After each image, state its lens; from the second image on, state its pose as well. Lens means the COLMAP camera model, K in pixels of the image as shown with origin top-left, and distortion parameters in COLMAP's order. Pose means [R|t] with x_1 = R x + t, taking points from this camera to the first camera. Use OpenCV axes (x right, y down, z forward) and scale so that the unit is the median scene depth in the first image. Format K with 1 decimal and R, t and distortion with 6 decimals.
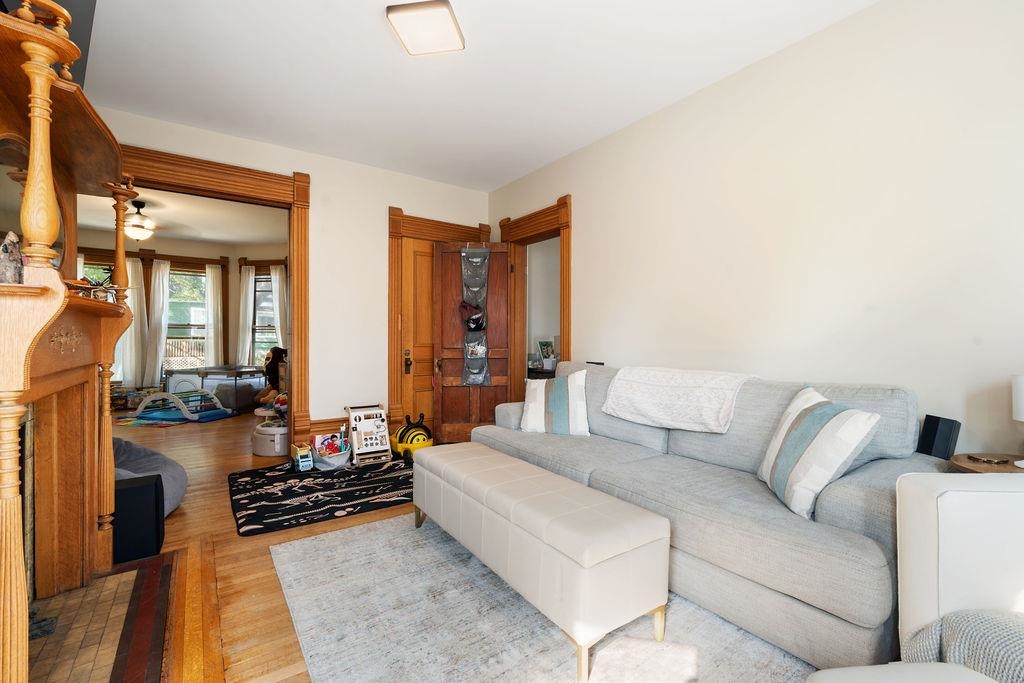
lens RADIAL K [[449.4, 0, 514.5], [0, 449.4, 339.2], [0, 0, 1]] dist [0.004645, 0.000163]
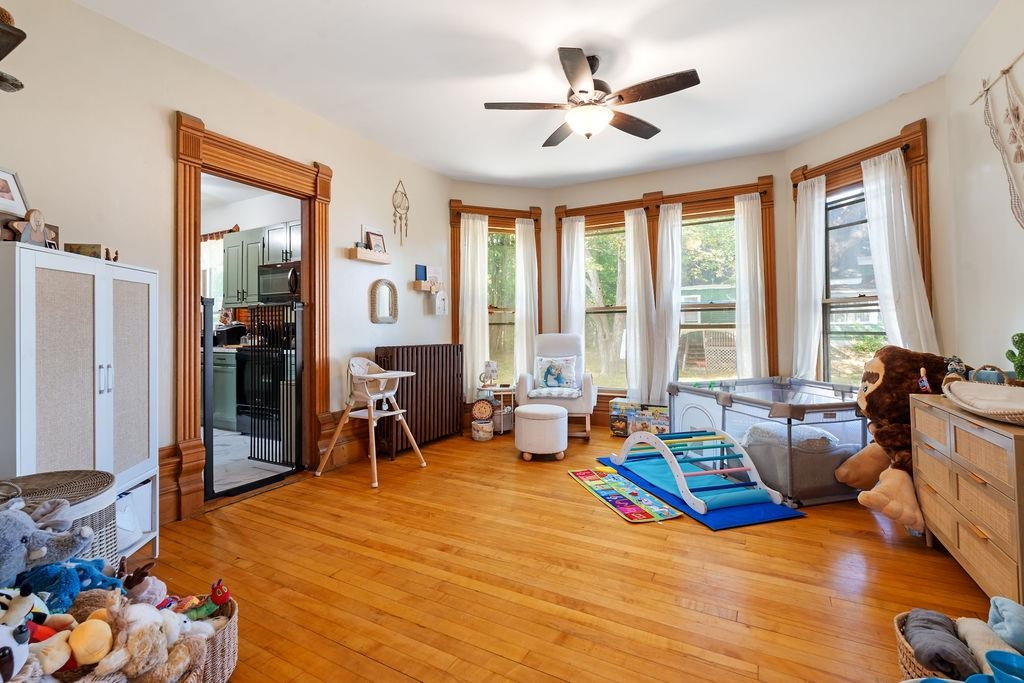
lens RADIAL K [[449.4, 0, 517.2], [0, 449.4, 318.9], [0, 0, 1]] dist [0.004645, 0.000163]
pose [[0.443957, -0.025704, -0.895679, -0.324442], [0.013440, 0.999667, -0.022027, -0.002950], [0.895947, -0.002259, 0.444155, 0.538499]]
